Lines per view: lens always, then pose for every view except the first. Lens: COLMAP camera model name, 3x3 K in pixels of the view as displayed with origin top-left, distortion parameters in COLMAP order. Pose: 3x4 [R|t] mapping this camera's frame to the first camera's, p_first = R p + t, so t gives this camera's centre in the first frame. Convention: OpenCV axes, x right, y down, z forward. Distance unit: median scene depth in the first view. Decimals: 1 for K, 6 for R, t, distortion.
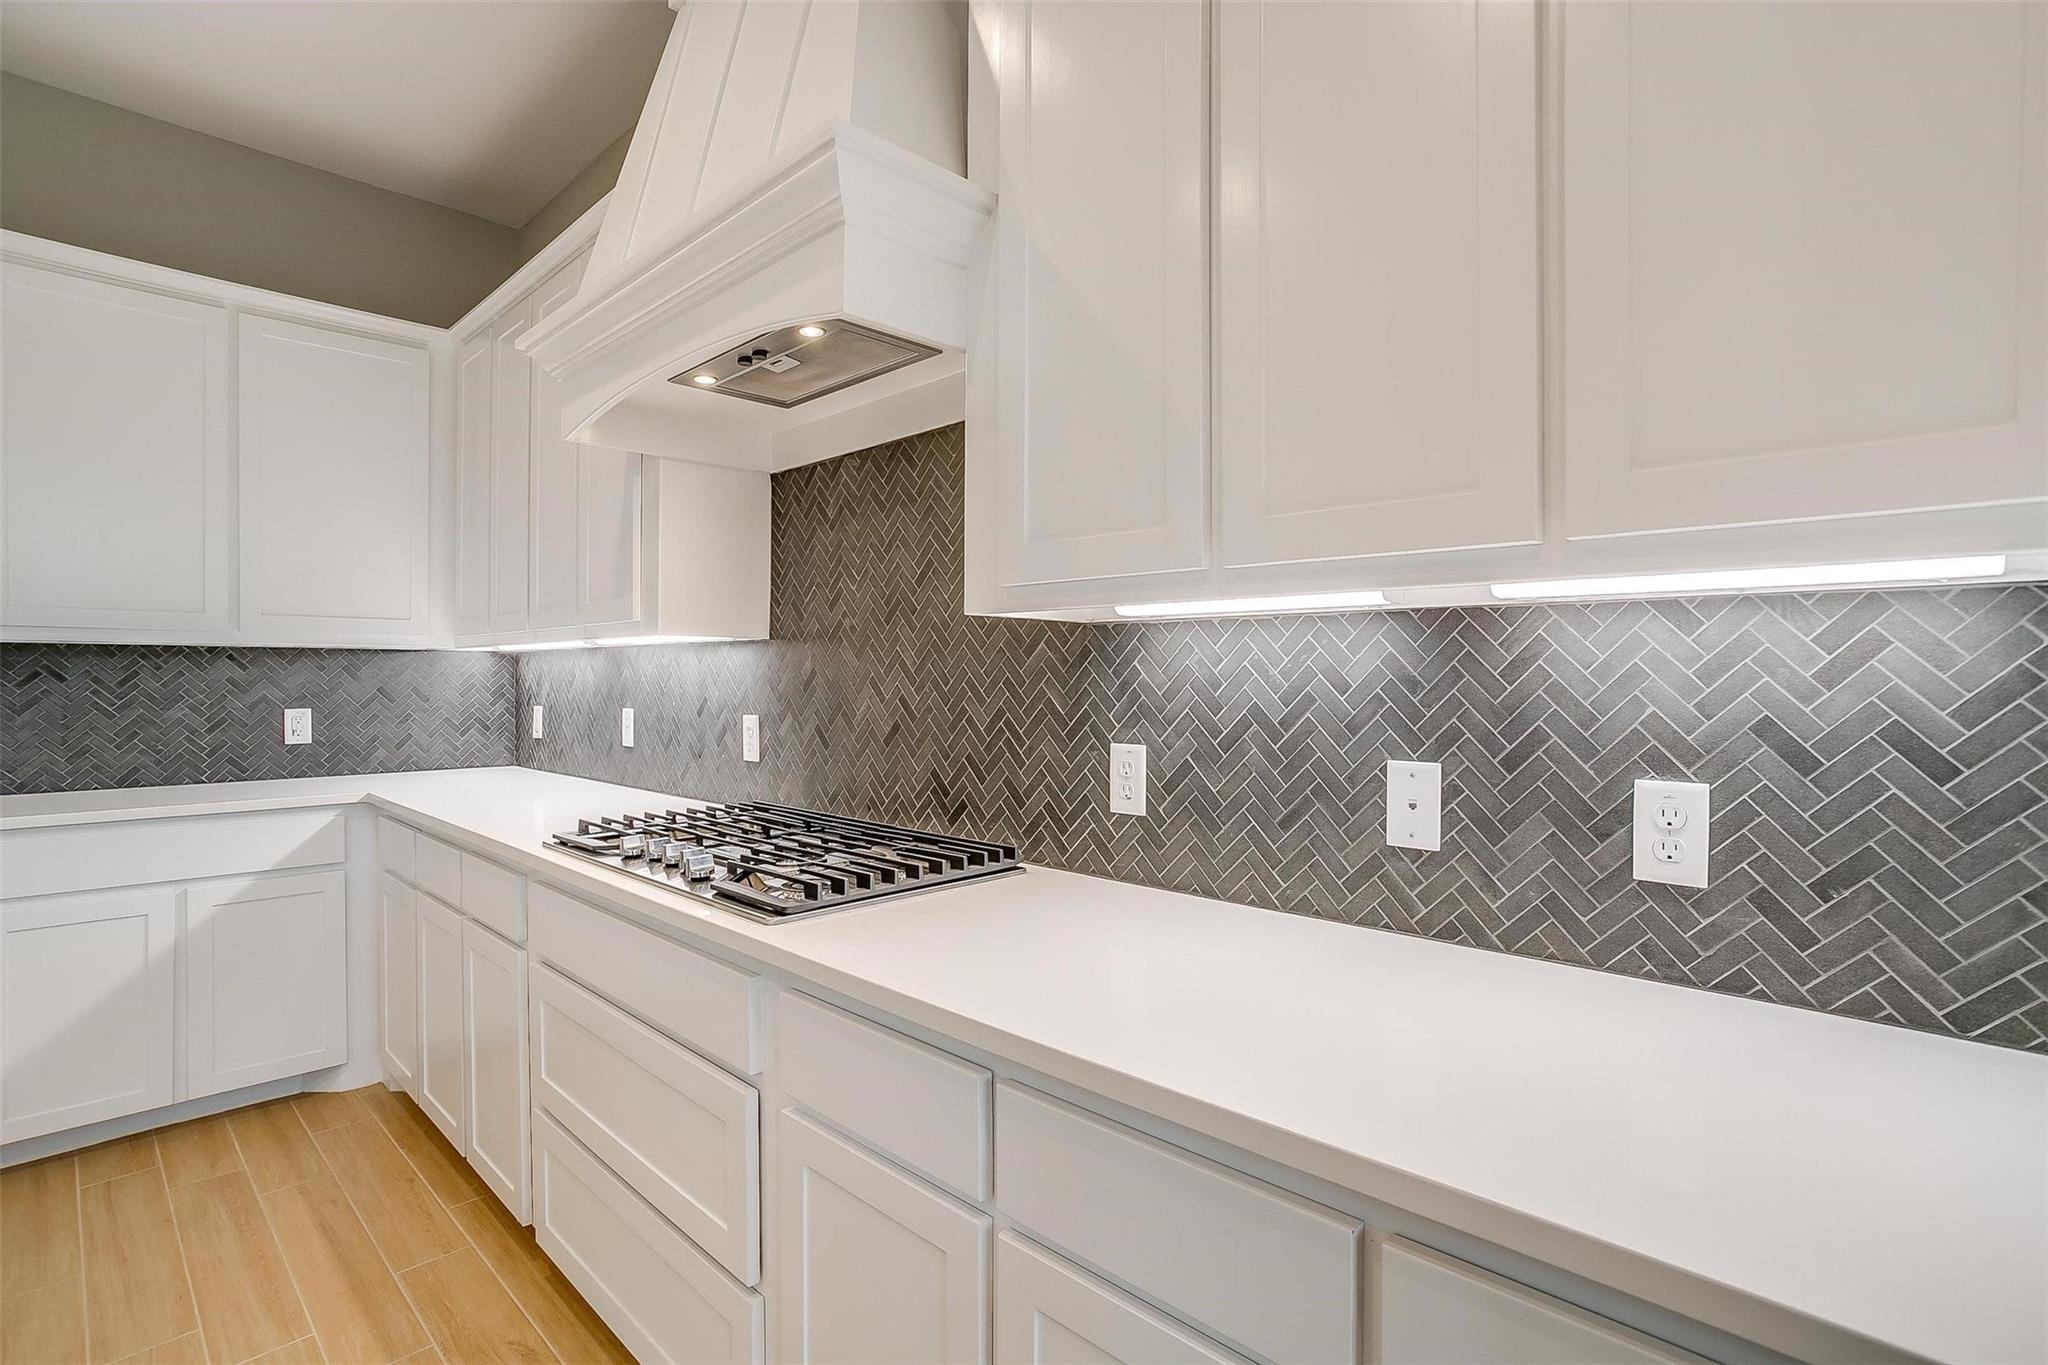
lens RADIAL K [[970.5, 0, 1027.8], [0, 970.5, 692.0], [0, 0, 1]] dist [-0.030930, 0.000384]
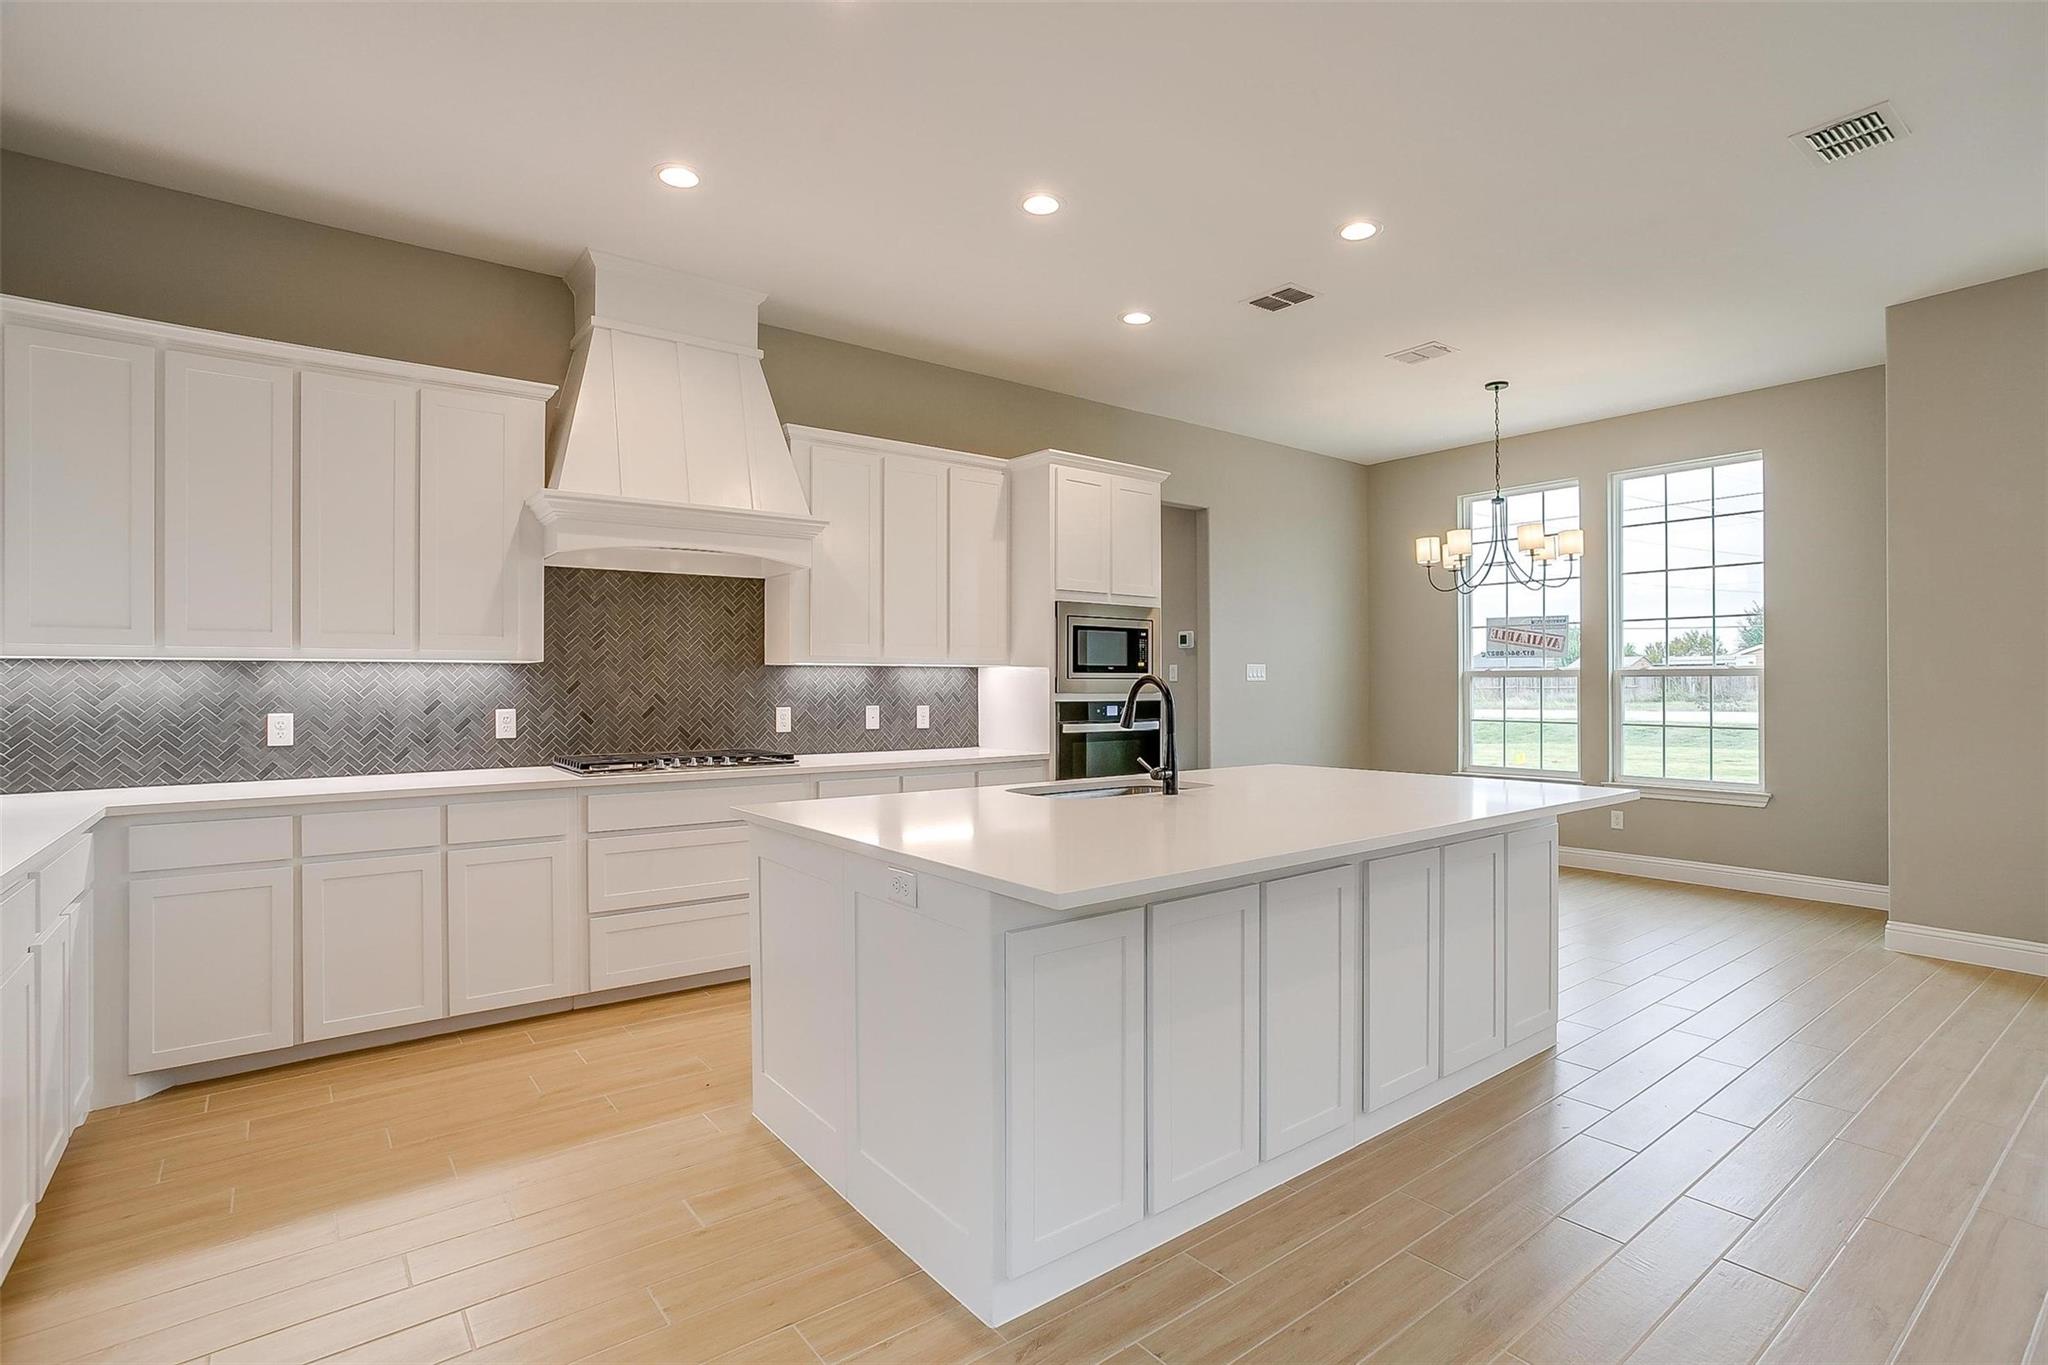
lens RADIAL K [[970.5, 0, 1033.3], [0, 970.5, 680.5], [0, 0, 1]] dist [-0.030930, 0.000384]
pose [[0.146060, -0.001505, 0.989275, -2.669348], [0.016240, 0.999868, -0.000877, -0.012621], [-0.989142, 0.016193, 0.146065, -0.155480]]
